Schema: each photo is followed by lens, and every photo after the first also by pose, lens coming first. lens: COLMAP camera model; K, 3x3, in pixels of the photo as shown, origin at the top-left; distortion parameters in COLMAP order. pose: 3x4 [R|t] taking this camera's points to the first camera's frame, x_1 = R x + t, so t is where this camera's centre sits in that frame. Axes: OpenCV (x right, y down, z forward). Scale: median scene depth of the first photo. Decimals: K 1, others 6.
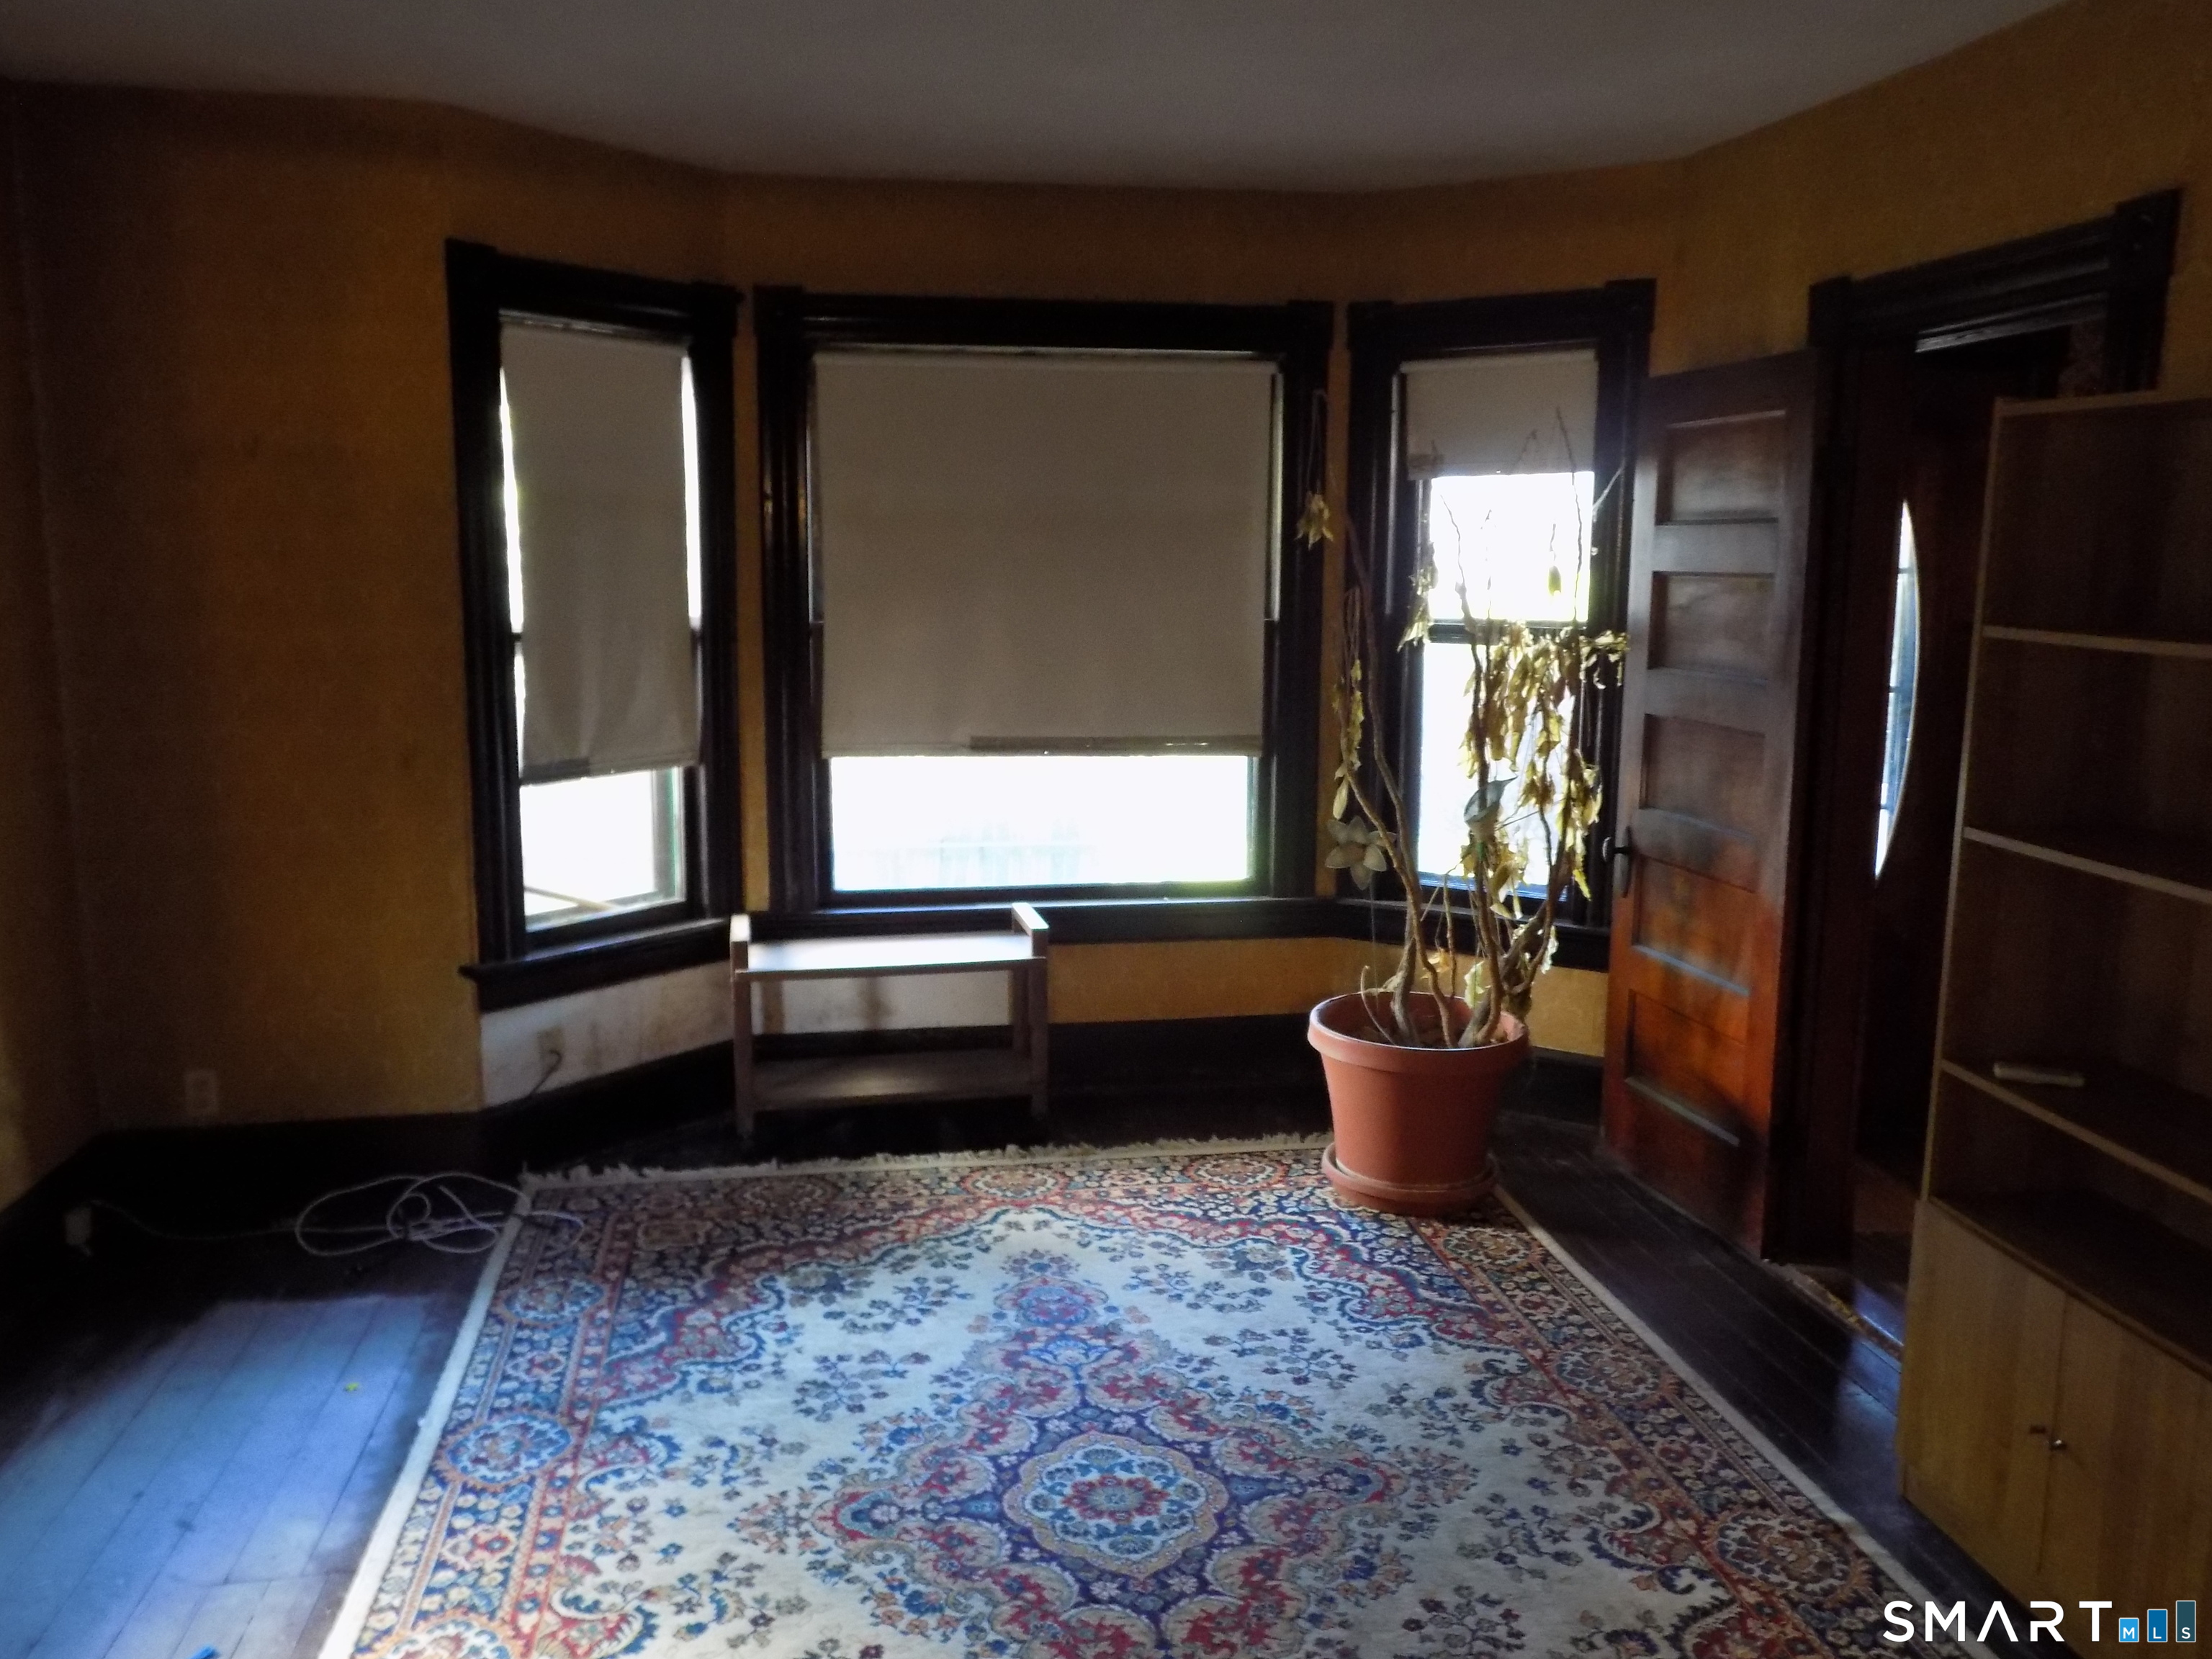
lens RADIAL K [[1871.4, 0, 1105.6], [0, 1871.4, 834.2], [0, 0, 1]] dist [-0.014368, 0.077965]
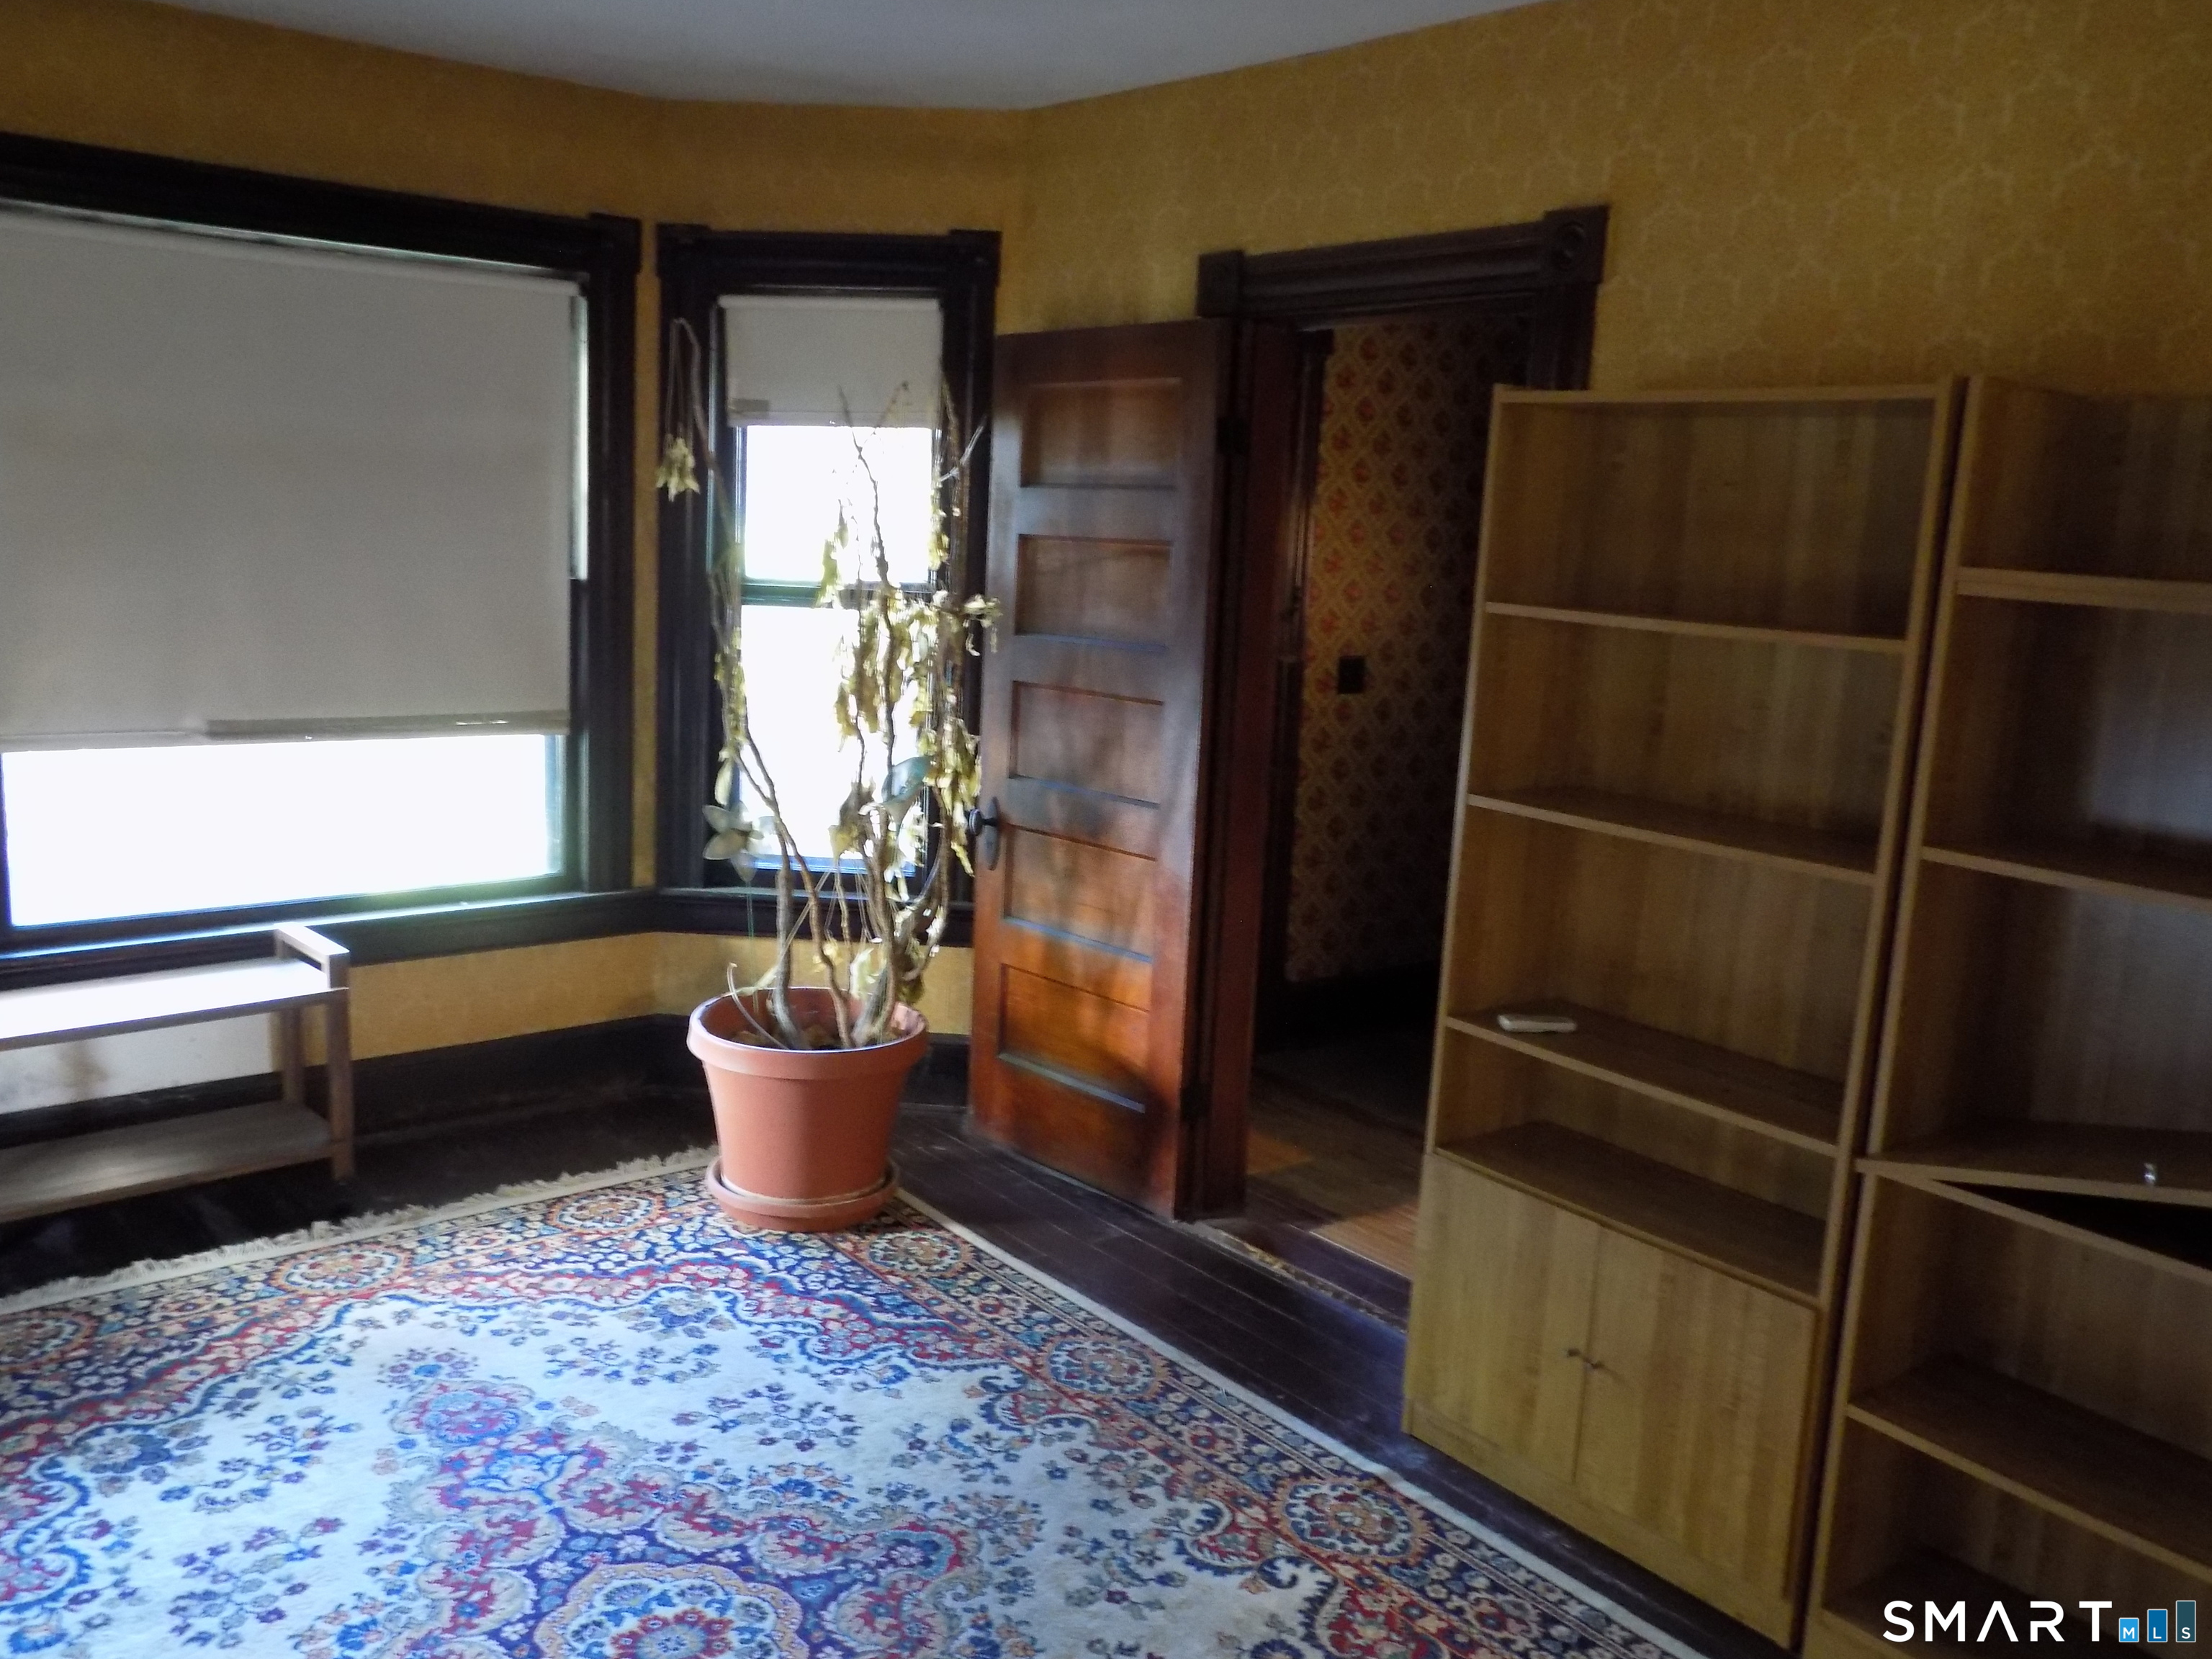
lens RADIAL K [[1871.4, 0, 1113.5], [0, 1871.4, 826.3], [0, 0, 1]] dist [-0.014368, 0.077965]
pose [[0.866027, -0.055086, 0.496953, -0.166126], [0.043281, 0.998441, 0.035250, -0.022429], [-0.498120, -0.009018, 0.867061, 0.137548]]
